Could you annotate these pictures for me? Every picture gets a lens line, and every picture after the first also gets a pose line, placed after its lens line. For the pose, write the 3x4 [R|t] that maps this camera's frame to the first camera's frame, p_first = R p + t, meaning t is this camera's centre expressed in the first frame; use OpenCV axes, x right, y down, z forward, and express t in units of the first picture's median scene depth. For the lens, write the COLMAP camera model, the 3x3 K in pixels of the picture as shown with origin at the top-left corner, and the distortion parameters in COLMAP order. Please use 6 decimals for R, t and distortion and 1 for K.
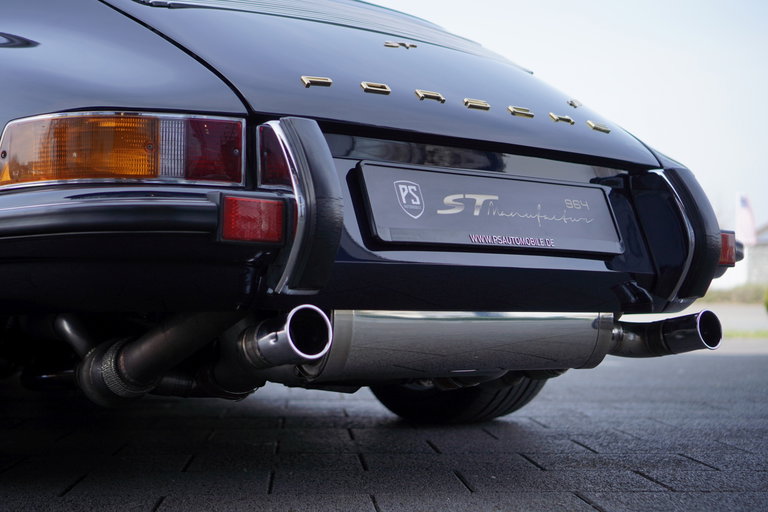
lens RADIAL K [[1153.4, 0, 381.9], [0, 1153.4, 239.0], [0, 0, 1]] dist [0.001974, -0.166783]
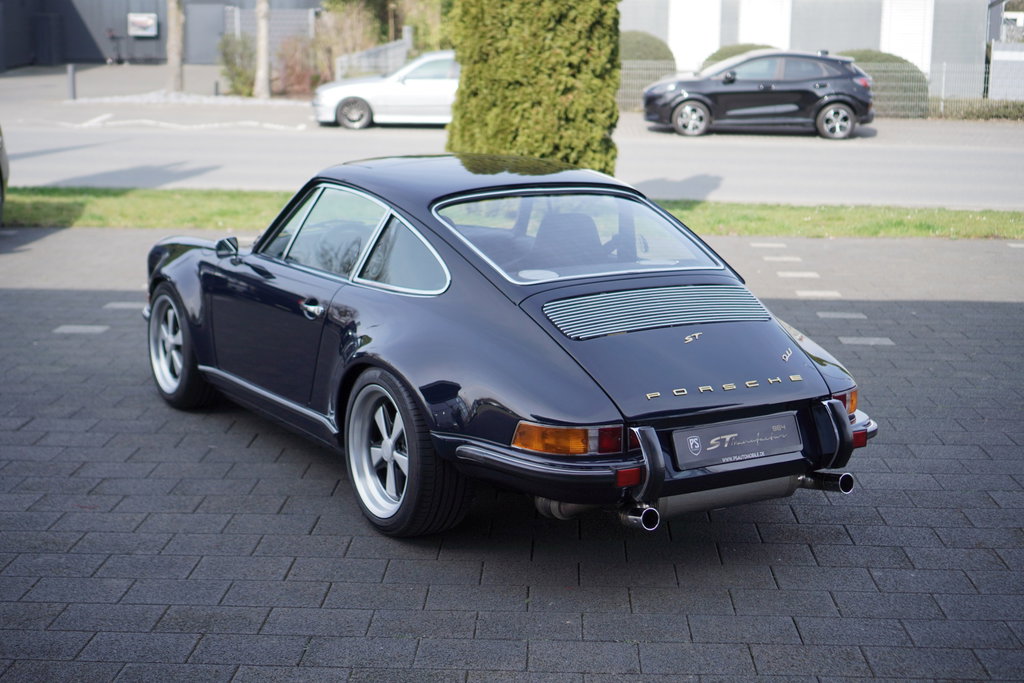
lens RADIAL K [[1537.9, 0, 509.2], [0, 1537.9, 318.8], [0, 0, 1]] dist [0.001974, -0.166783]
pose [[0.993449, 0.018722, -0.112729, -0.000603], [0.007728, 0.973221, 0.229740, -0.945968], [0.114012, -0.229106, 0.966701, -1.823813]]
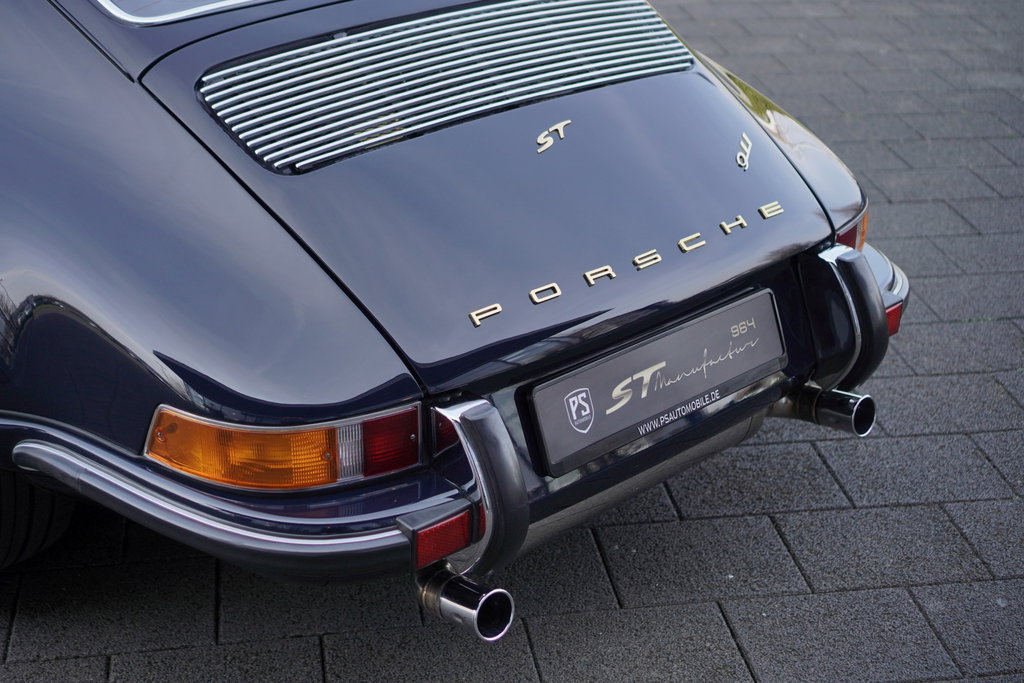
lens RADIAL K [[1537.9, 0, 509.2], [0, 1537.9, 318.8], [0, 0, 1]] dist [0.001974, -0.166783]
pose [[0.995861, -0.026678, 0.086890, -0.141524], [-0.019034, 0.873551, 0.486361, -0.714352], [-0.088878, -0.486001, 0.869427, -0.061868]]
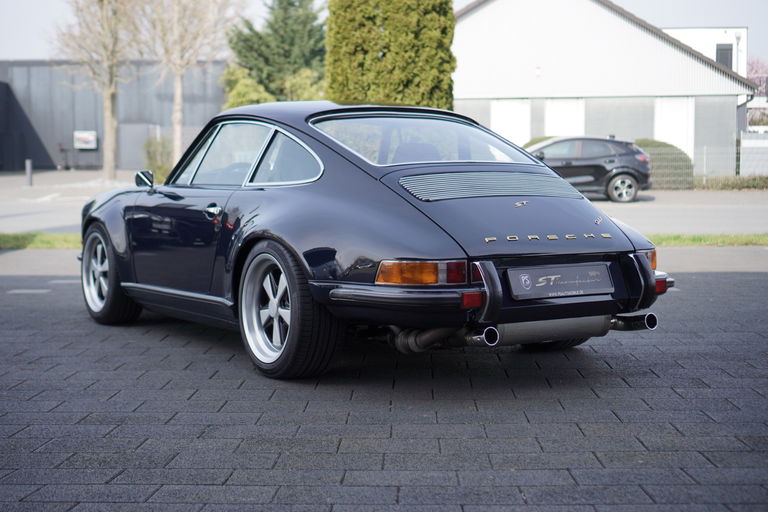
lens RADIAL K [[1198.0, 0, 370.9], [0, 1198.0, 238.5], [0, 0, 1]] dist [-0.010032, -0.088354]
pose [[0.993622, -0.008859, -0.112416, -0.019185], [0.021631, 0.993370, 0.112906, -0.455193], [0.110670, -0.114617, 0.987226, -1.775030]]
